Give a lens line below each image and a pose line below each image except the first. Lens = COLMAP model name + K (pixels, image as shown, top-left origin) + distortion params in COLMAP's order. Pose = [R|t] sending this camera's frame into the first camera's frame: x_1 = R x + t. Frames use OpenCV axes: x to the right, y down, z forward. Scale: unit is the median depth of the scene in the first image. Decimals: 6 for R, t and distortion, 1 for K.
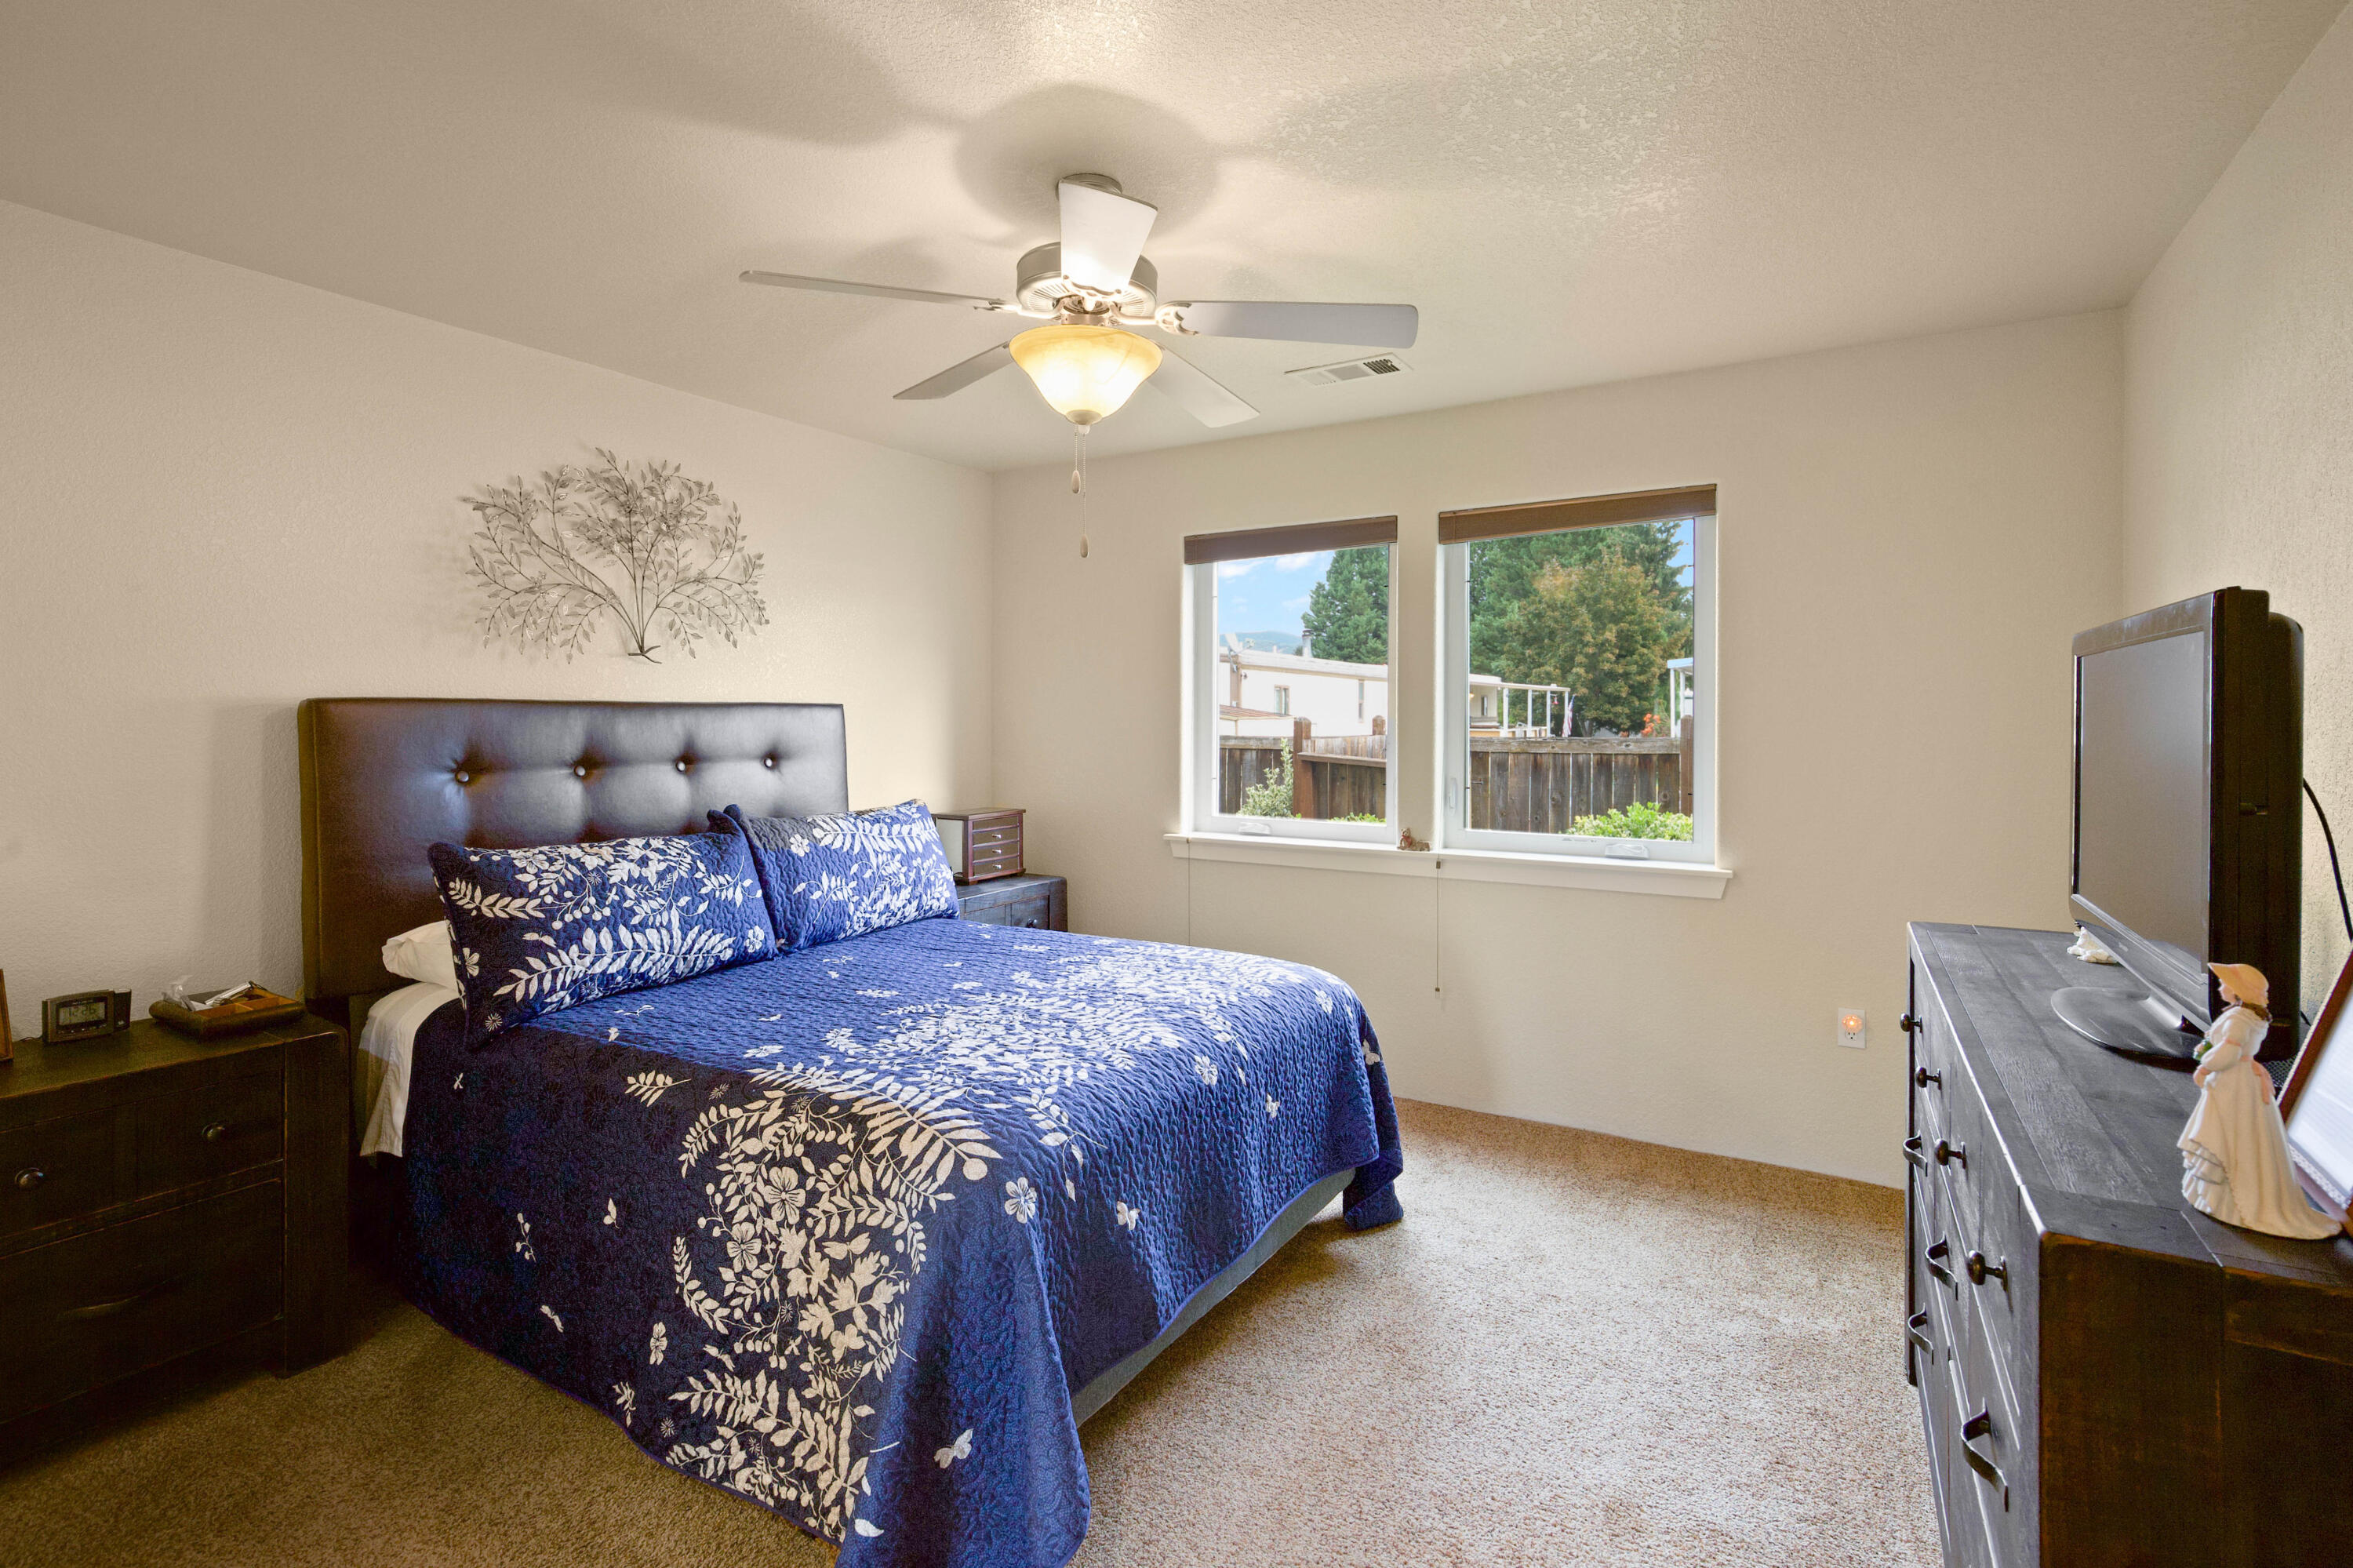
lens RADIAL K [[1117.4, 0, 1150.7], [0, 1117.4, 731.2], [0, 0, 1]] dist [-0.010836, -0.000308]
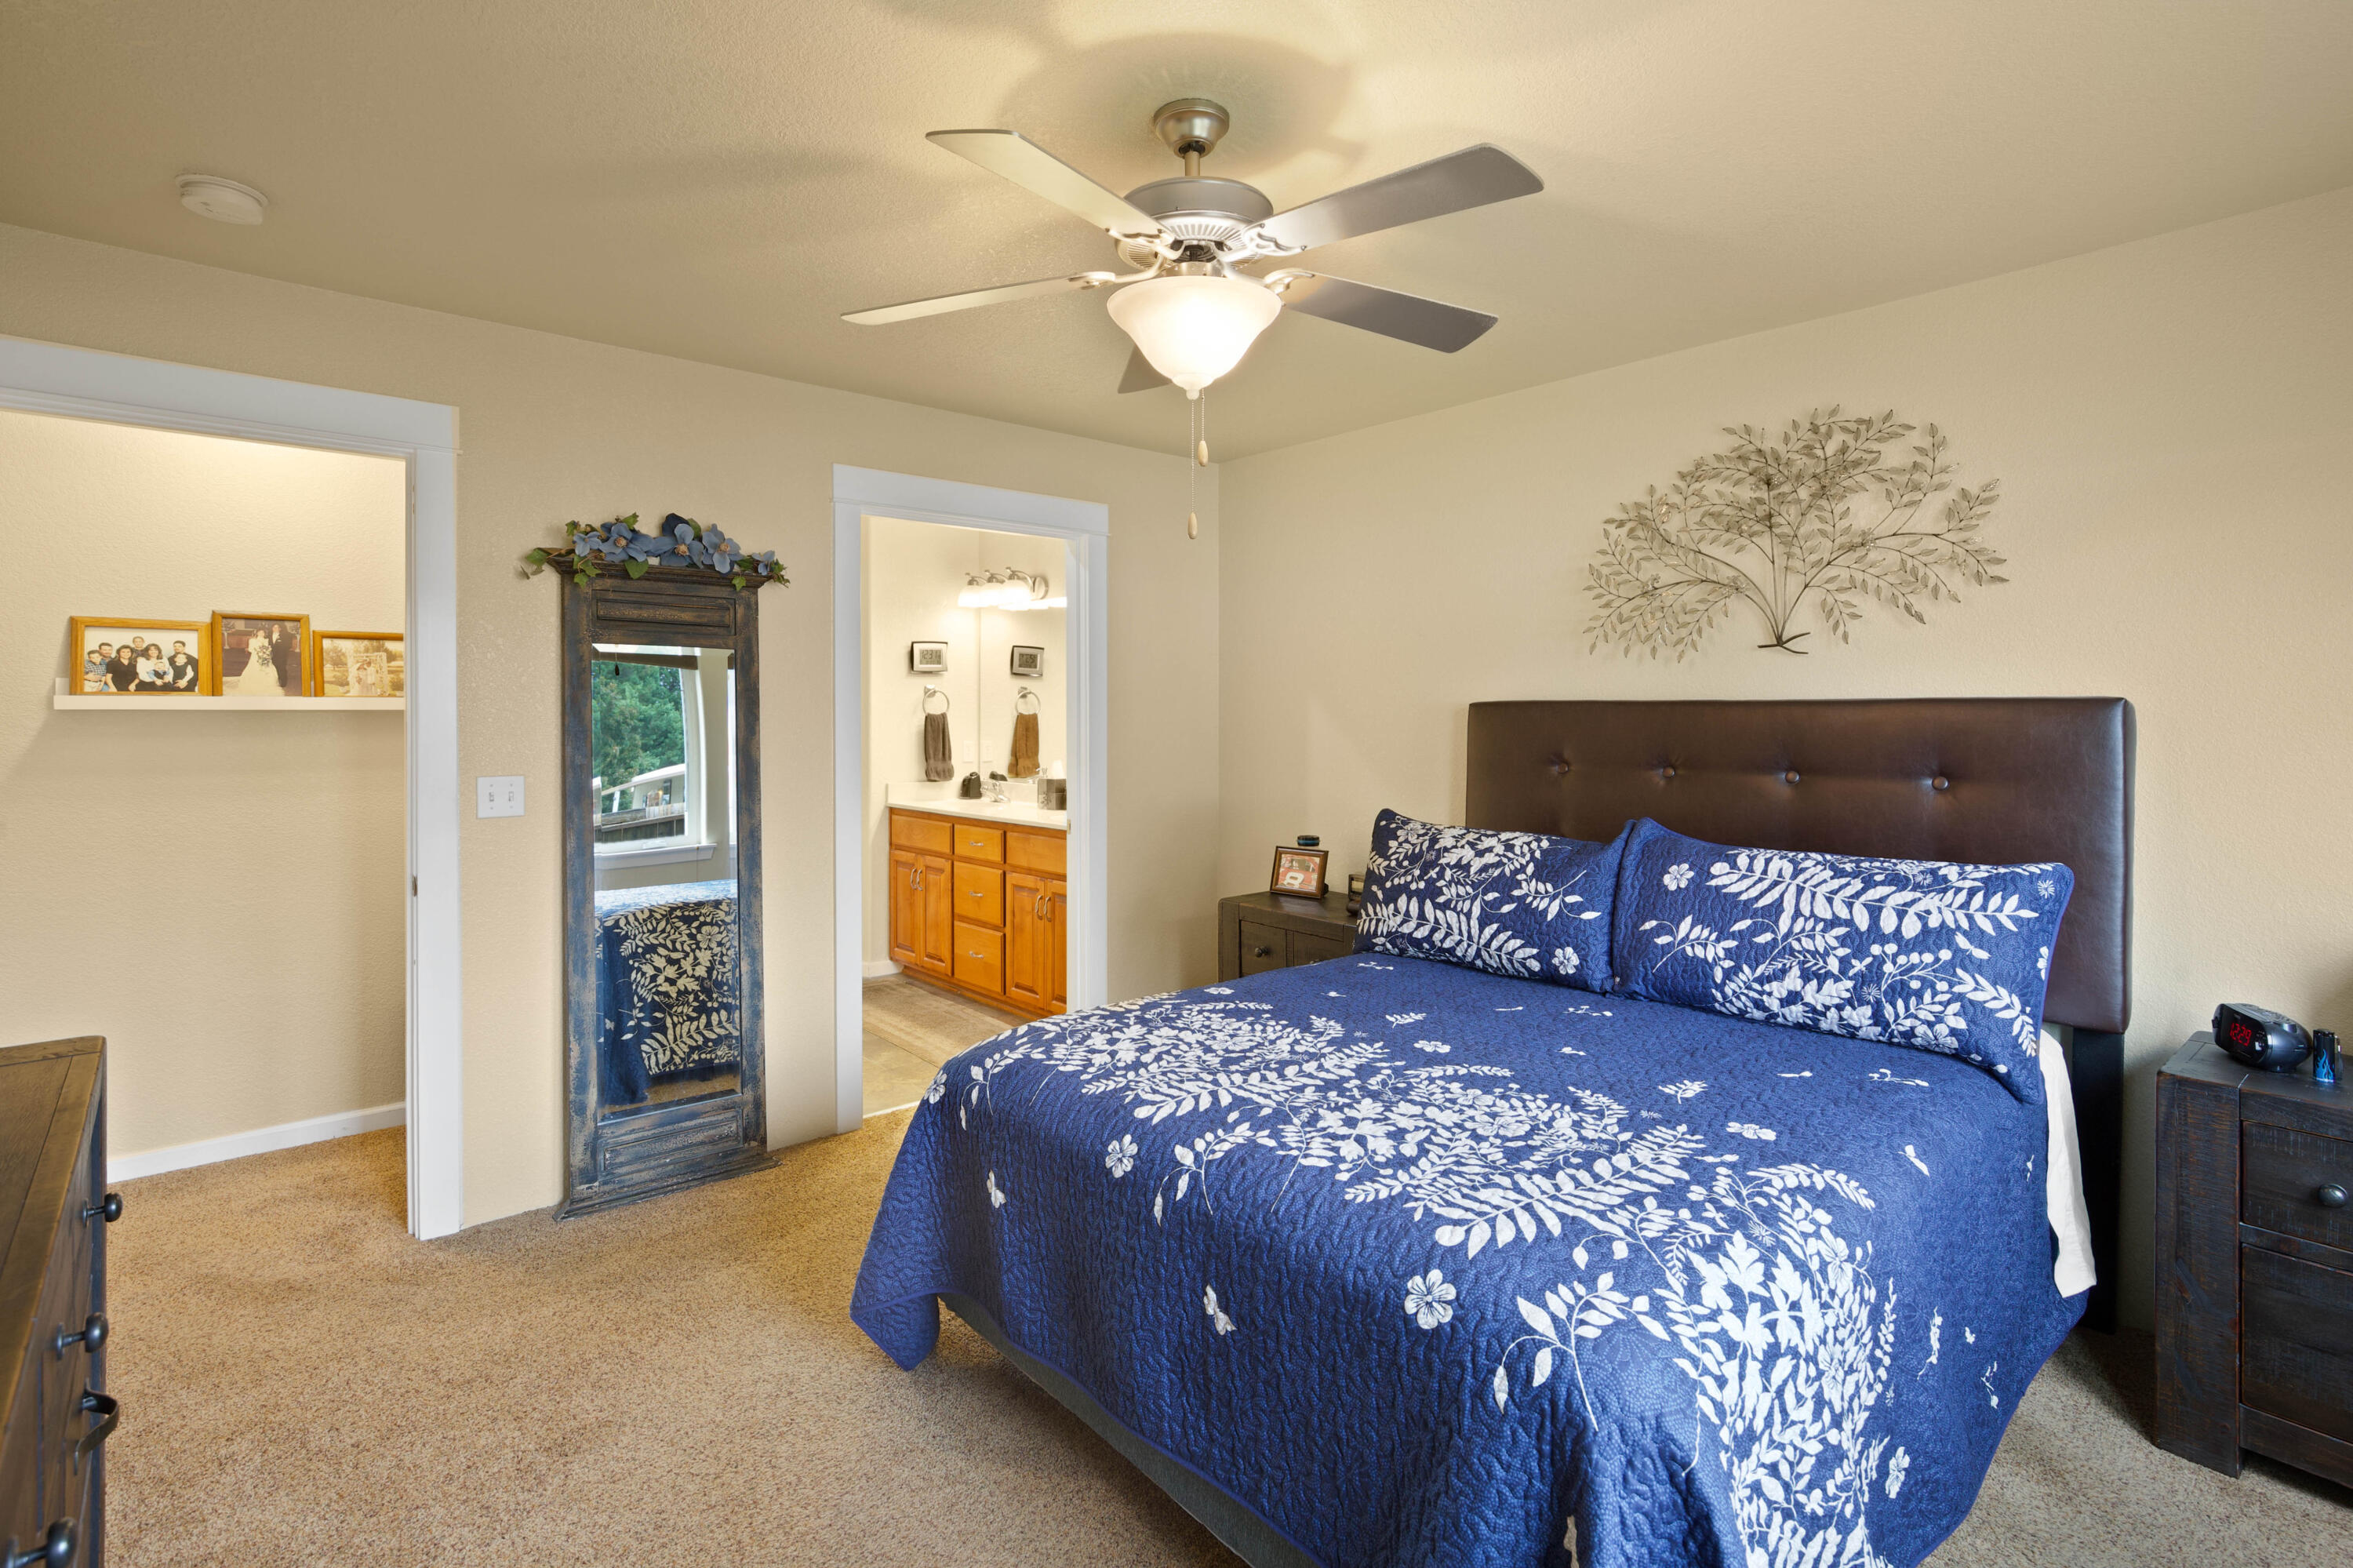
lens RADIAL K [[1112.1, 0, 1111.1], [0, 1112.1, 721.6], [0, 0, 1]] dist [-0.004404, 0.000492]
pose [[-0.320317, 0.010077, -0.947257, 0.603584], [-0.012697, 0.999808, 0.014930, -0.018384], [0.947225, 0.016810, -0.320128, 0.898418]]
